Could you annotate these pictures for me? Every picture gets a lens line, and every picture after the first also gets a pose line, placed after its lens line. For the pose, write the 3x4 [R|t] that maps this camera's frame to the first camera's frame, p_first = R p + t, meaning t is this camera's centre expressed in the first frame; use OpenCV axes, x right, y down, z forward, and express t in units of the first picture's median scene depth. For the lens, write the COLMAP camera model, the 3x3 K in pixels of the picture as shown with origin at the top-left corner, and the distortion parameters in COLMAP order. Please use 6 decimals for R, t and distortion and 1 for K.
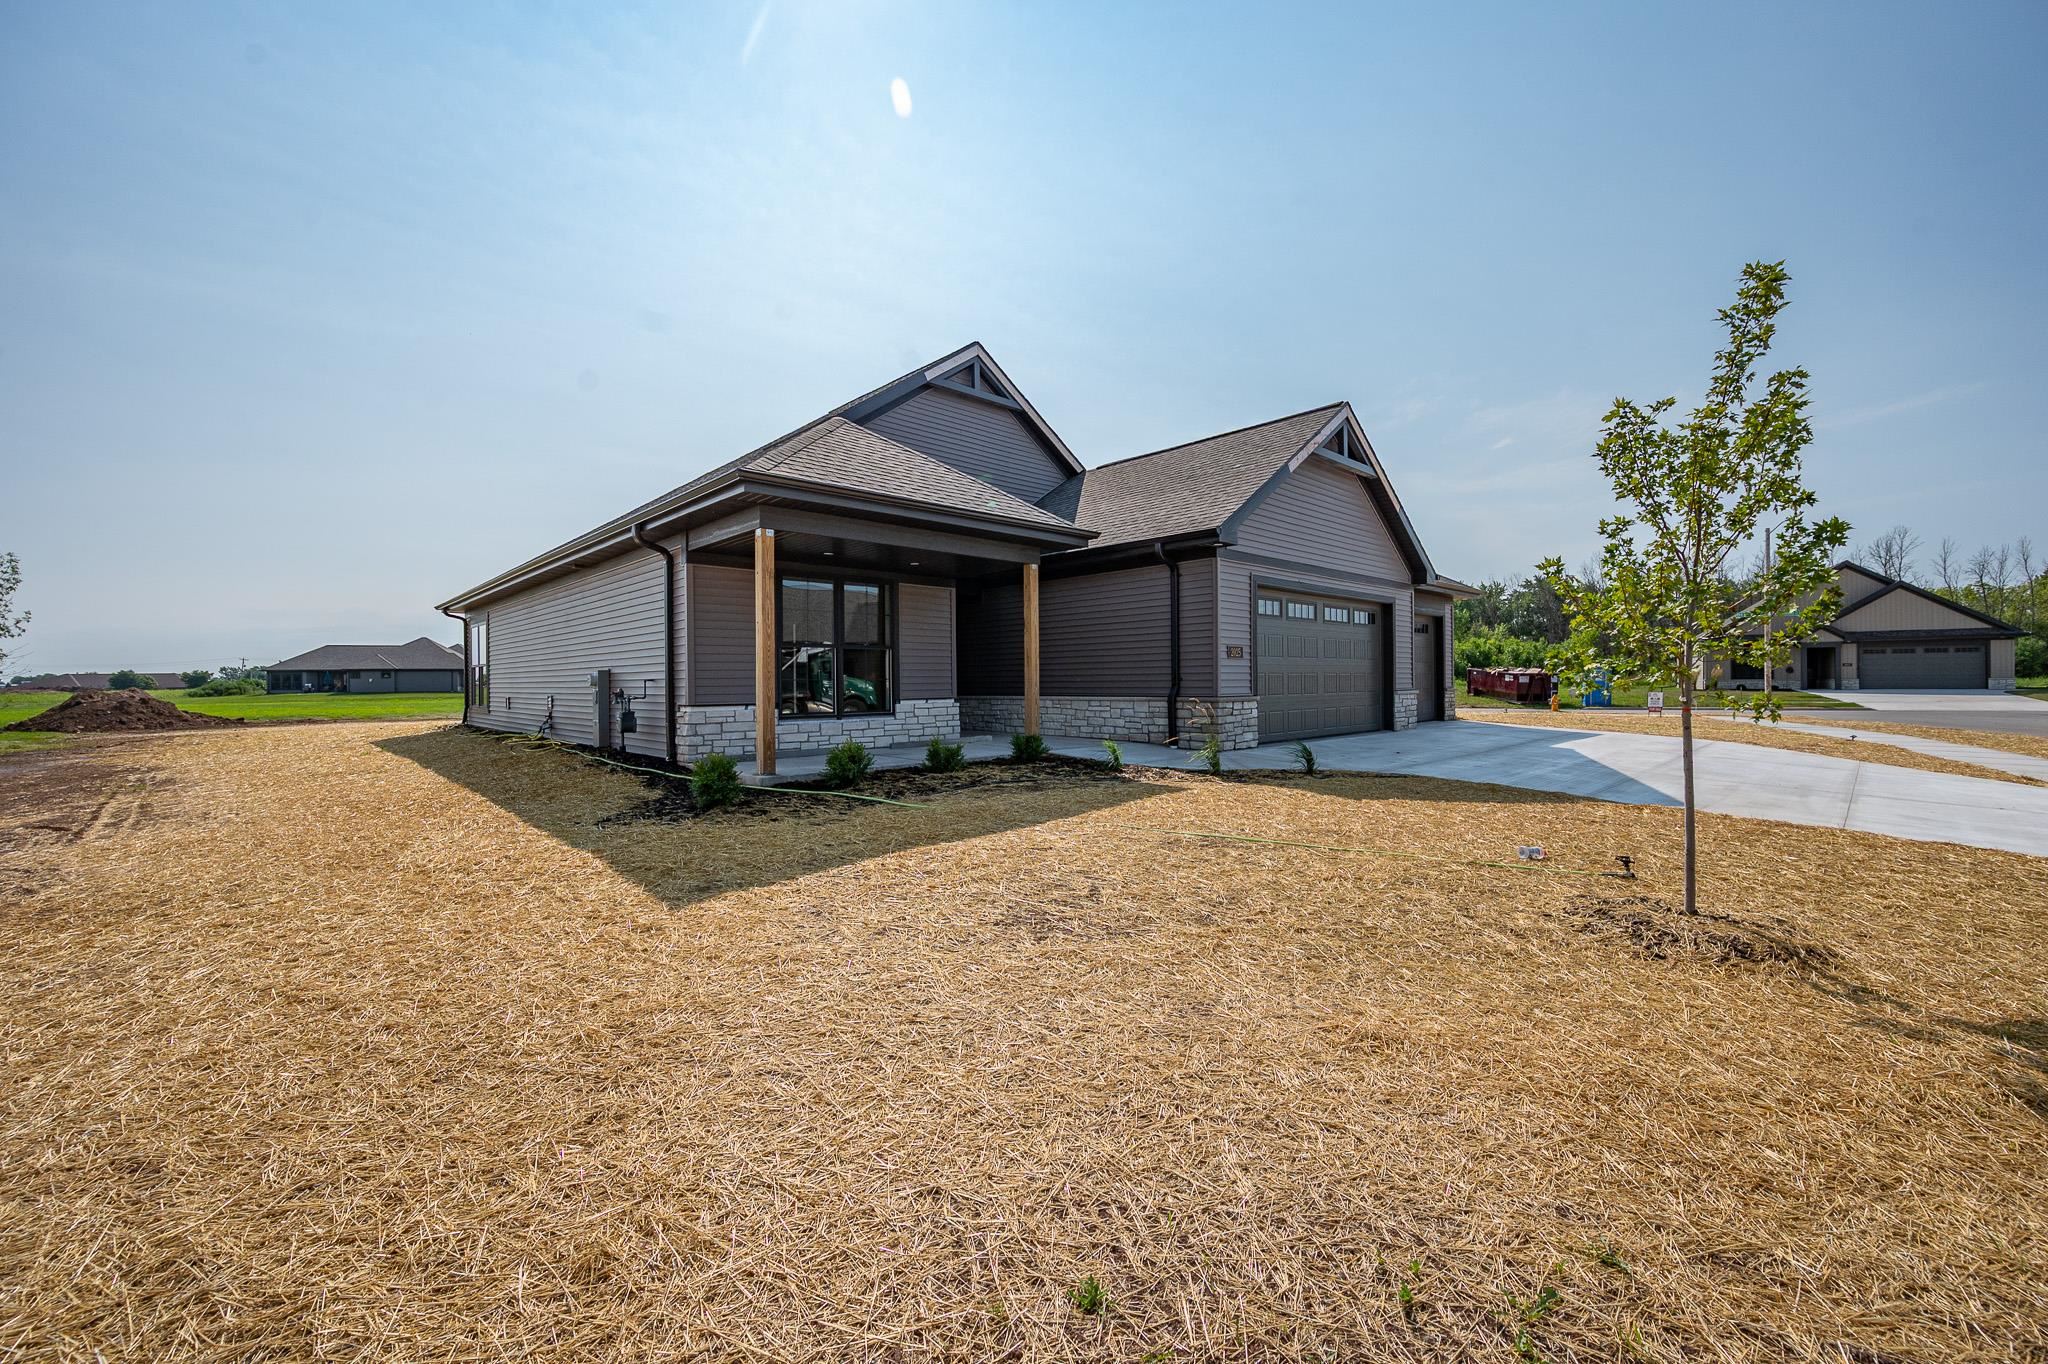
lens RADIAL K [[828.0, 0, 1033.4], [0, 828.0, 682.3], [0, 0, 1]] dist [-0.002490, 0.000594]
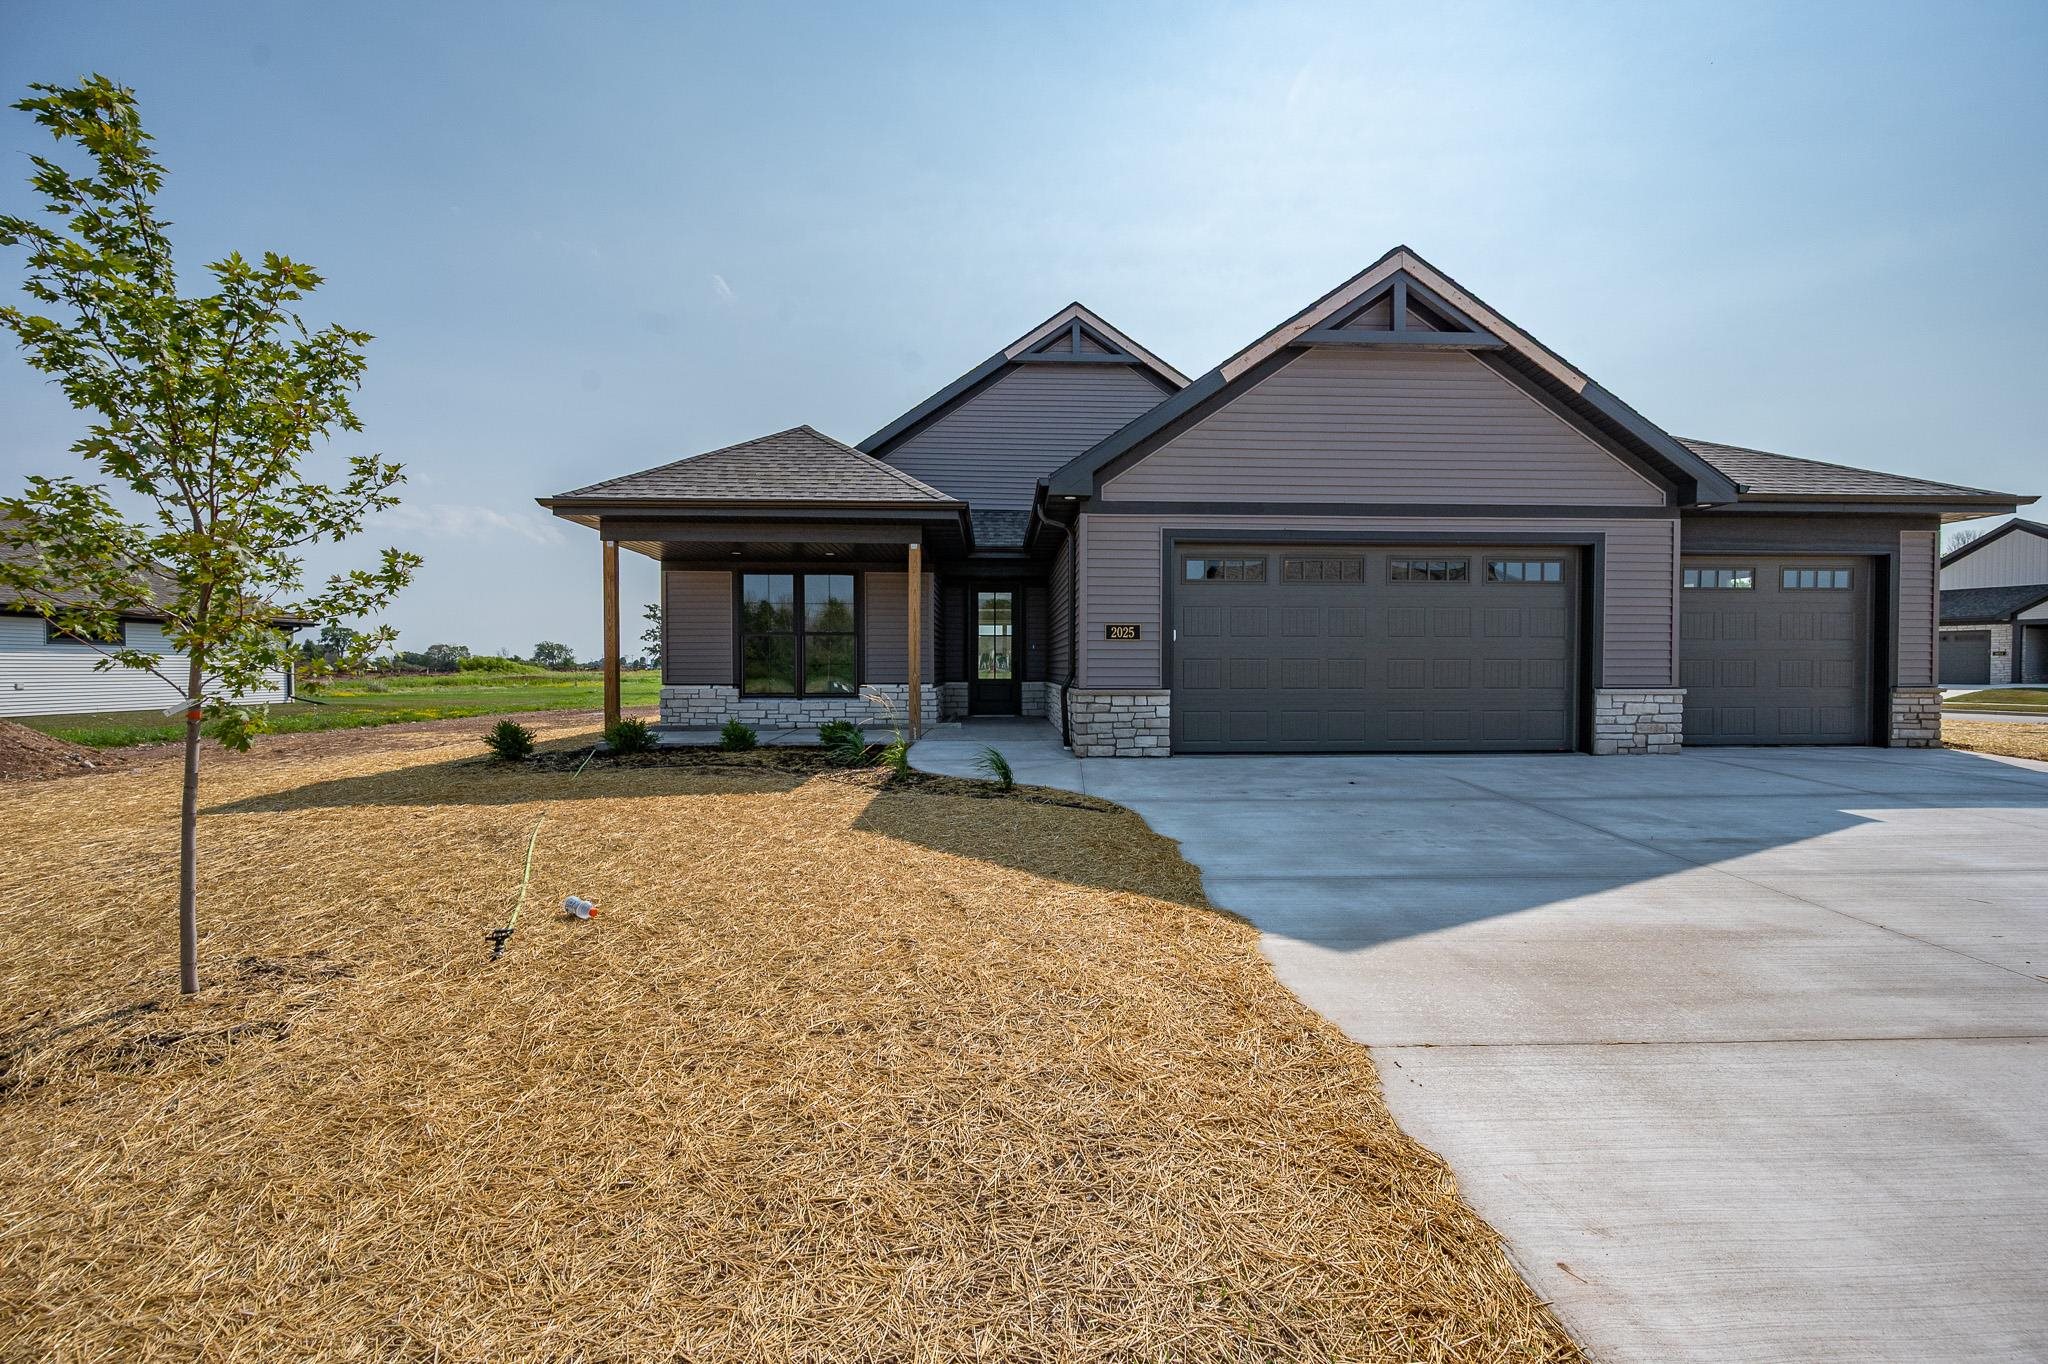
lens RADIAL K [[828.0, 0, 1032.1], [0, 828.0, 680.2], [0, 0, 1]] dist [-0.002490, 0.000594]
pose [[0.749900, 0.018287, -0.661298, 0.674888], [-0.007900, 0.999794, 0.018690, -0.004704], [0.661504, -0.008792, 0.749890, 0.347622]]
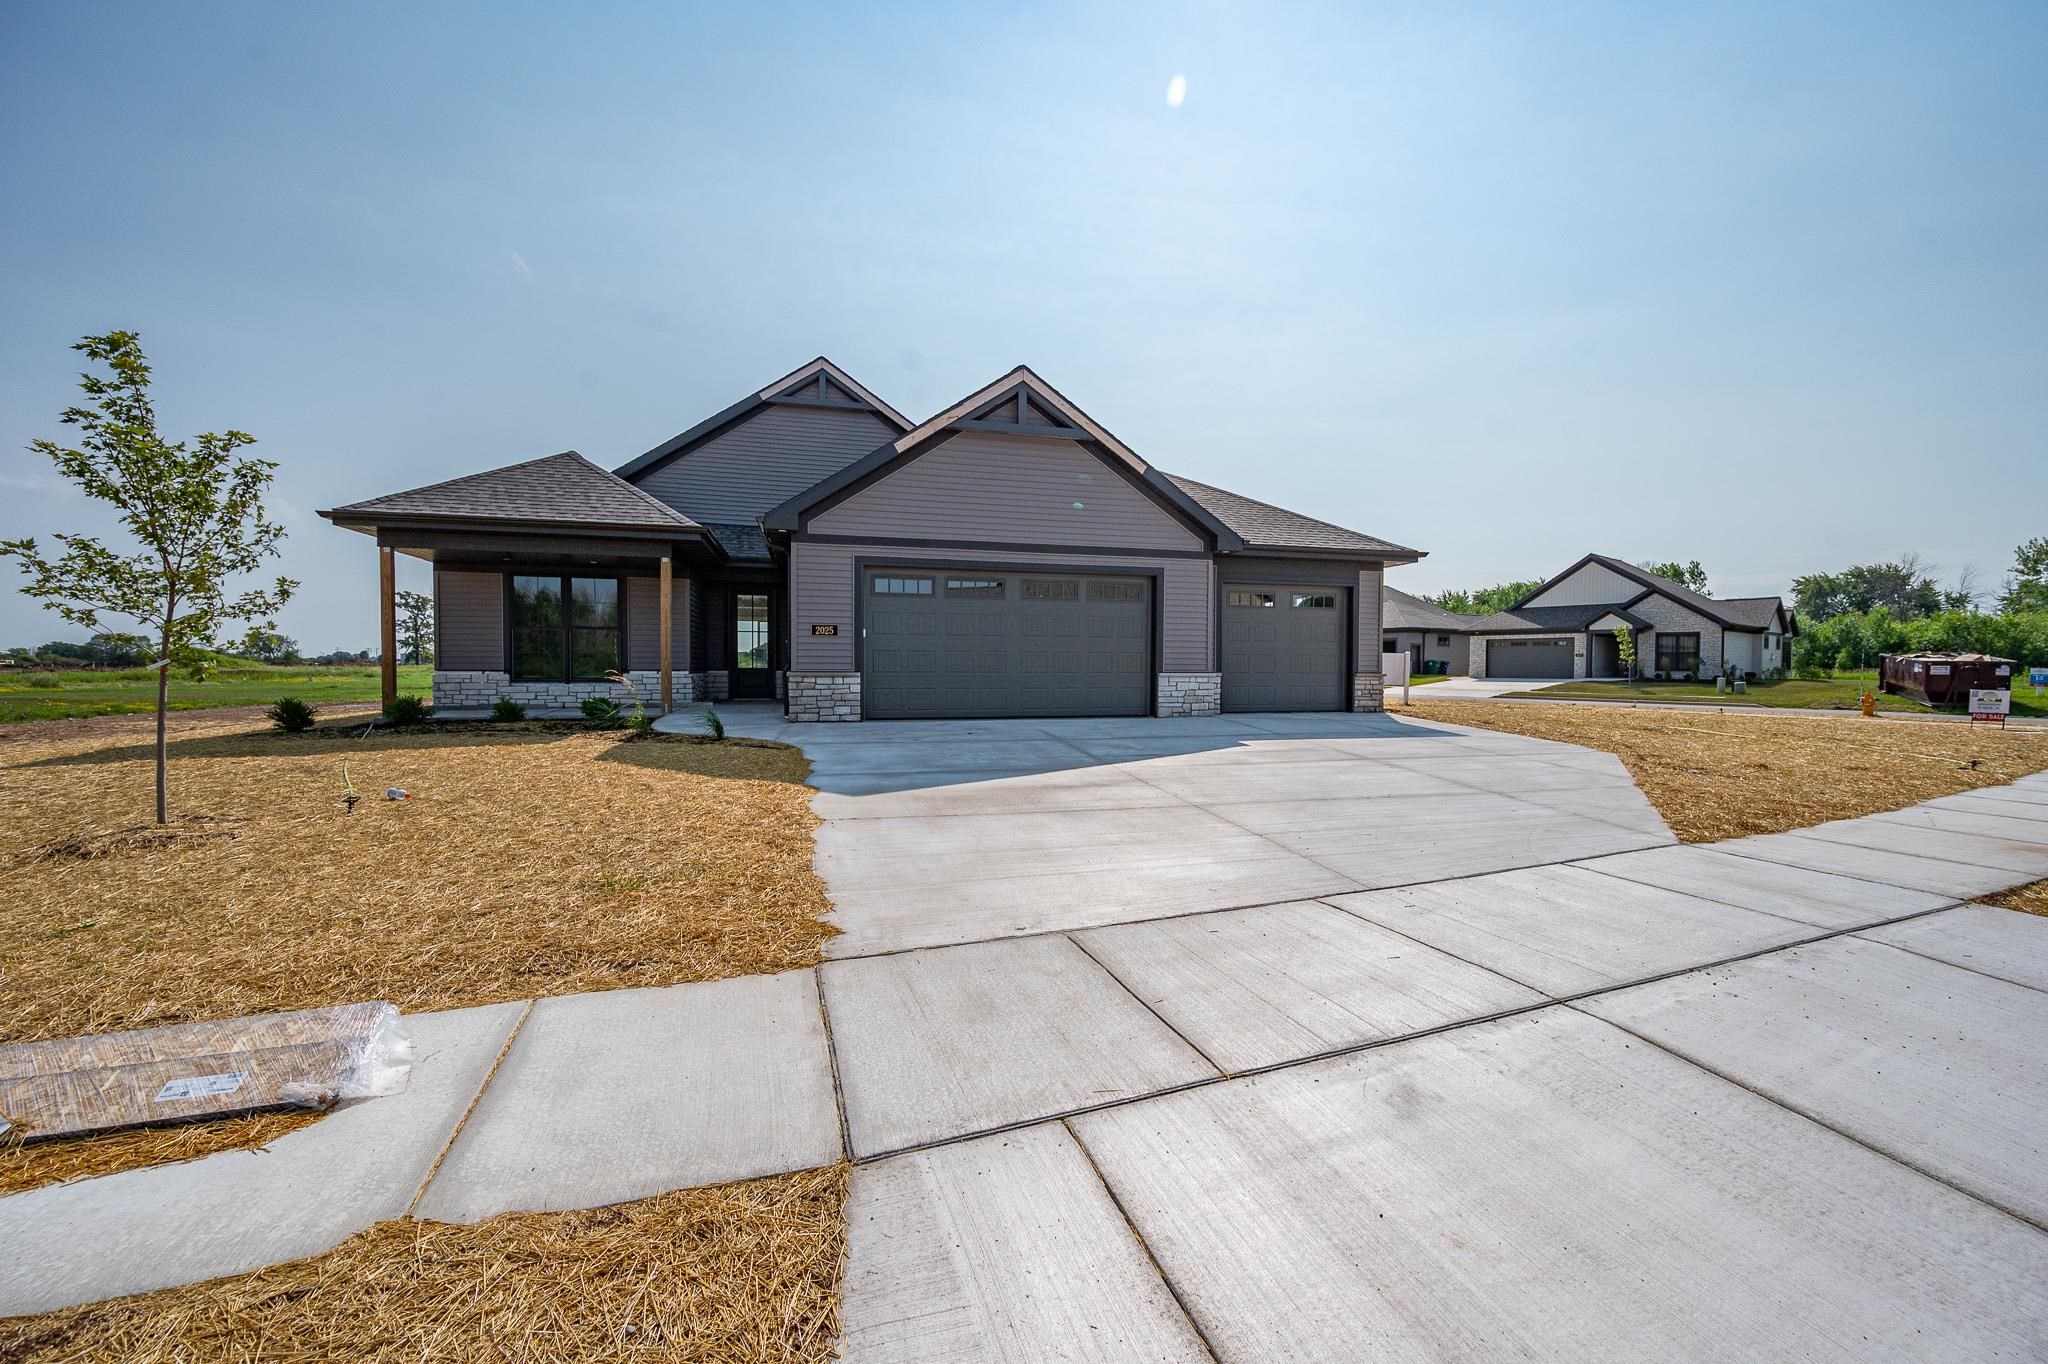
lens RADIAL K [[828.0, 0, 1050.9], [0, 828.0, 686.4], [0, 0, 1]] dist [-0.002490, 0.000594]
pose [[0.883012, 0.023475, -0.468763, 0.970486], [-0.012551, 0.999572, 0.026414, 0.003928], [0.469183, -0.017440, 0.882929, 0.189747]]
